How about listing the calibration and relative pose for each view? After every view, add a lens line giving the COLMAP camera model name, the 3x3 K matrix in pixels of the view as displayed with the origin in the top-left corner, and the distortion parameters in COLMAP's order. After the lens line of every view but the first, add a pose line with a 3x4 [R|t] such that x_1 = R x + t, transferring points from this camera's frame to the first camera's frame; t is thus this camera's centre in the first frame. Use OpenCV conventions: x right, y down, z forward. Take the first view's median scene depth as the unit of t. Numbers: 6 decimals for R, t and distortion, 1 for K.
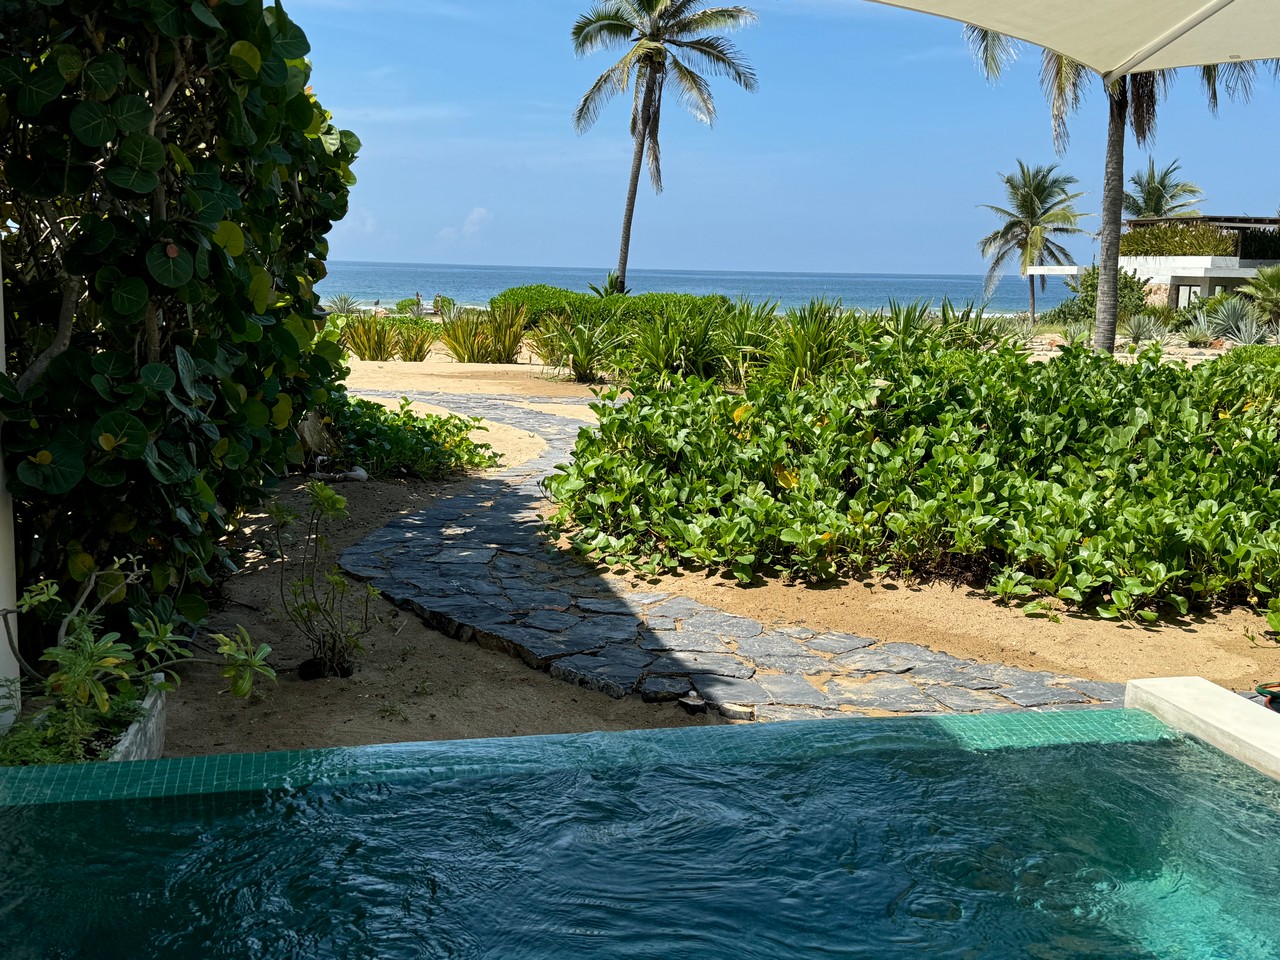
lens RADIAL K [[1419.4, 0, 637.5], [0, 1419.4, 486.0], [0, 0, 1]] dist [0.112563, 0.000000]
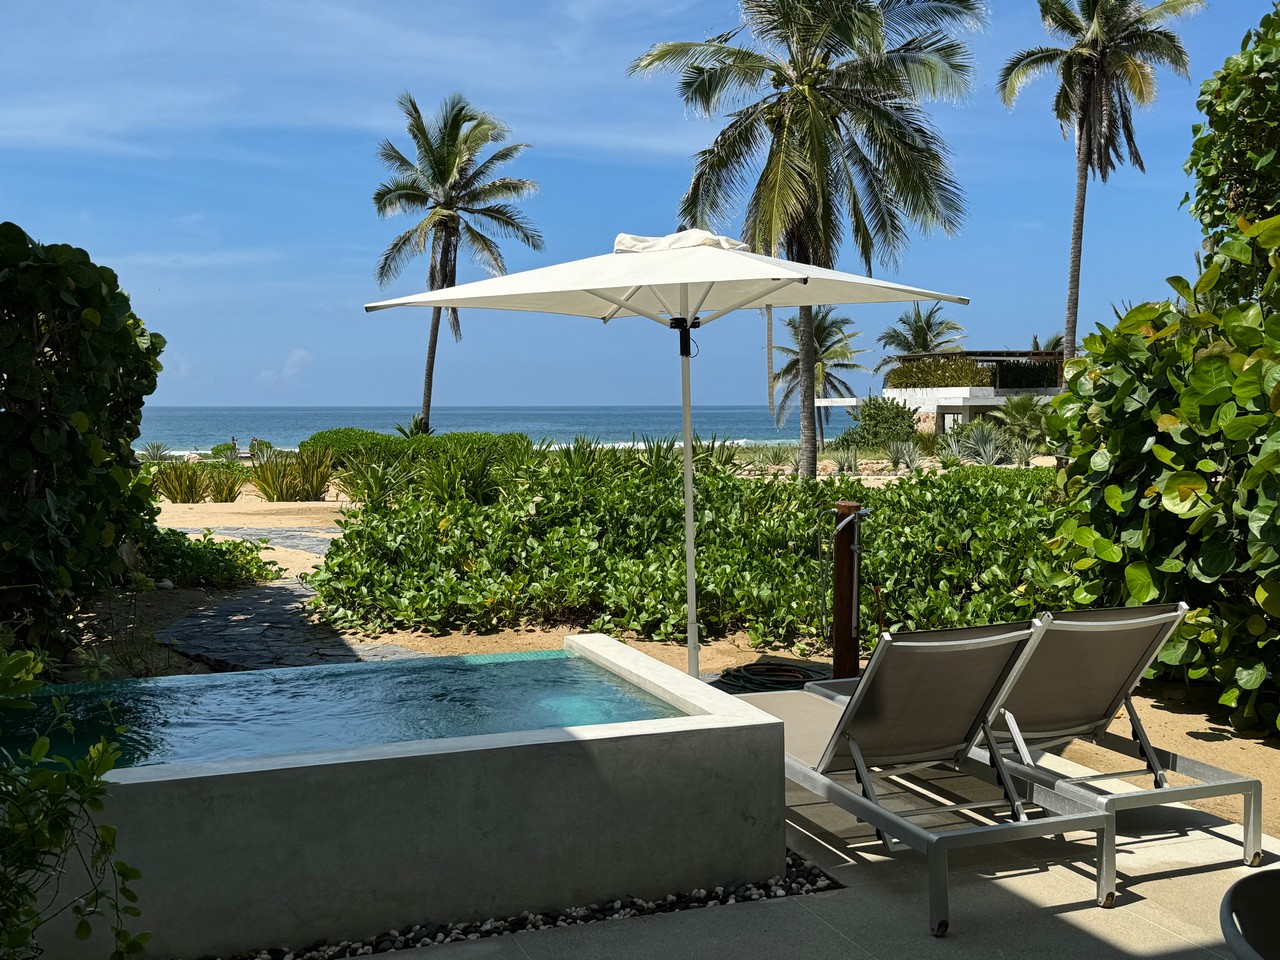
lens RADIAL K [[1419.4, 0, 643.6], [0, 1419.4, 467.8], [0, 0, 1]] dist [0.112563, 0.000000]
pose [[0.991716, -0.031141, 0.124621, 0.100098], [0.044196, 0.993657, -0.103403, 0.053301], [-0.120611, 0.108054, 0.986802, -0.474787]]
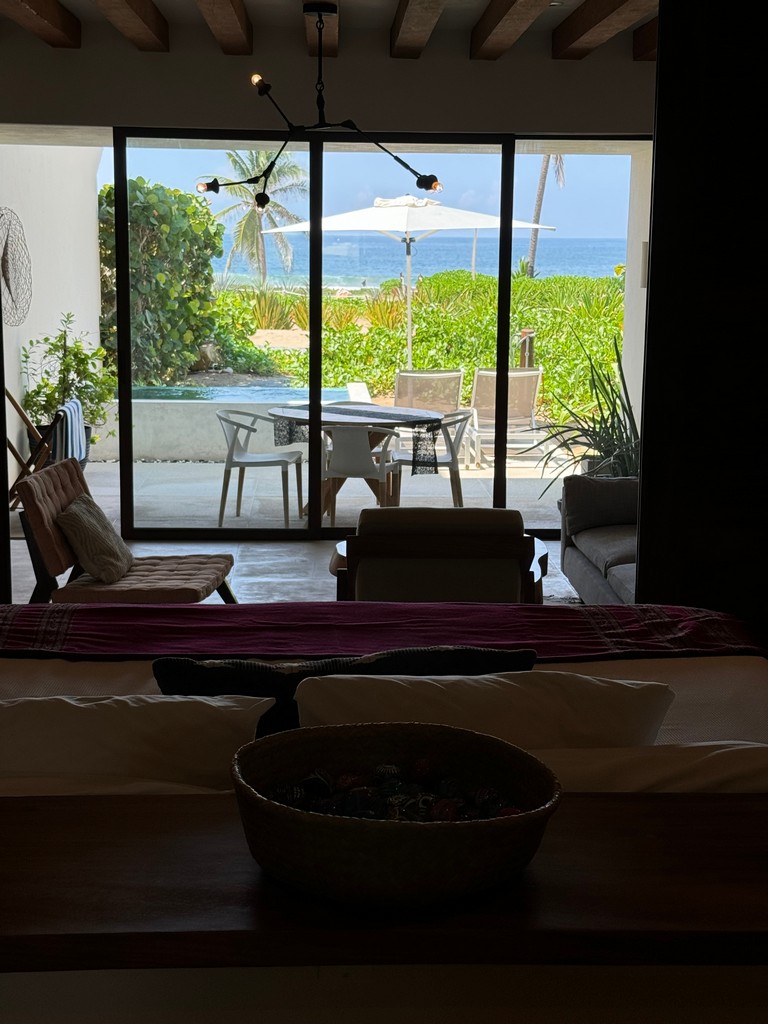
lens RADIAL K [[1579.9, 0, 389.6], [0, 1579.9, 503.3], [0, 0, 1]] dist [0.182133, 0.000000]
pose [[0.983875, 0.019365, -0.177805, 0.644557], [-0.017192, 0.999758, 0.013755, 0.208610], [0.178028, -0.010476, 0.983970, -1.818073]]
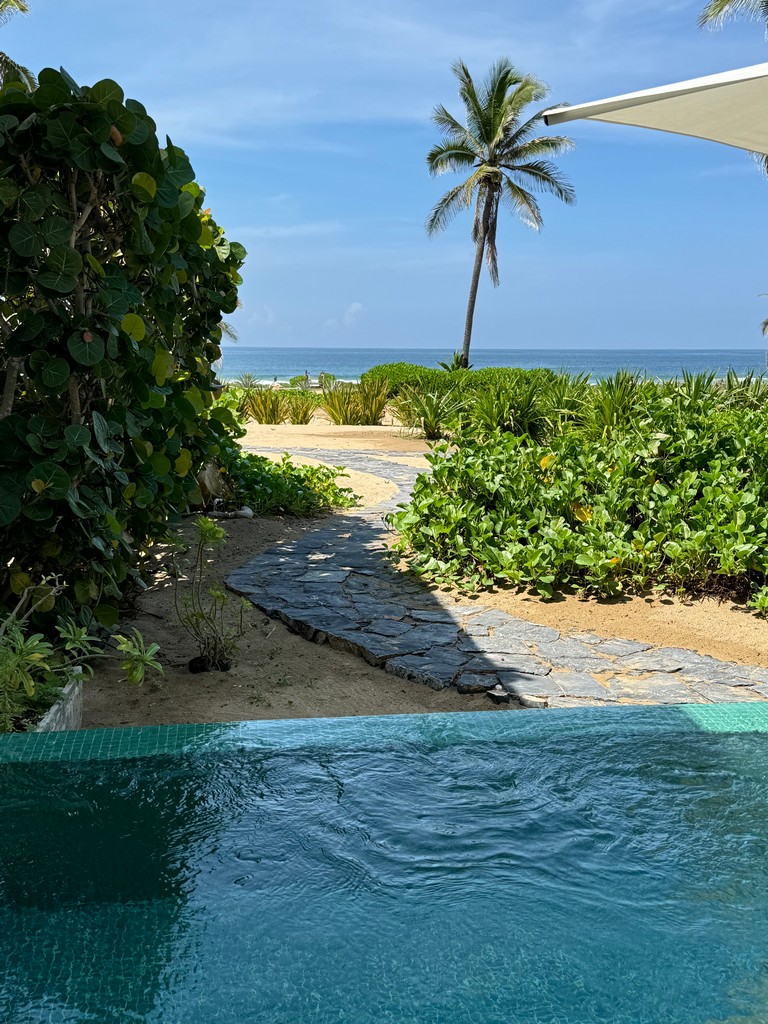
lens RADIAL K [[1135.5, 0, 391.7], [0, 1135.5, 512.2], [0, 0, 1]] dist [0.112563, 0.000000]
pose [[0.996835, -0.003190, -0.079434, 0.017705], [0.002428, 0.999950, -0.009684, 0.002202], [0.079461, 0.009460, 0.996793, 0.001584]]
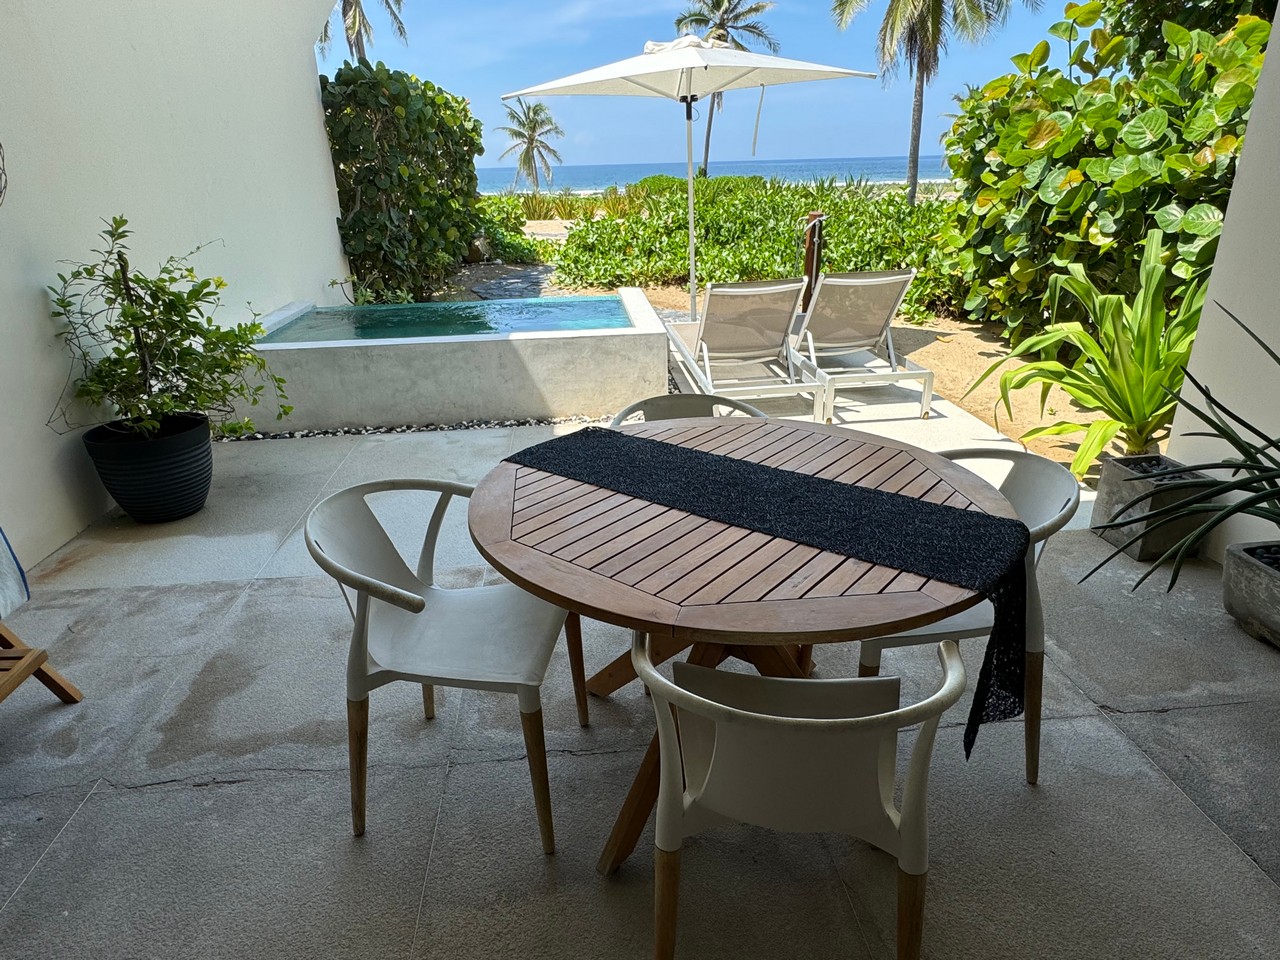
lens RADIAL K [[790.7, 0, 632.0], [0, 790.7, 484.9], [0, 0, 1]] dist [-0.006689, 0.007787]
pose [[0.987916, 0.010118, -0.154660, 0.332290], [0.026154, 0.972674, 0.230696, 0.075772], [0.152768, -0.231953, 0.960656, -0.511961]]
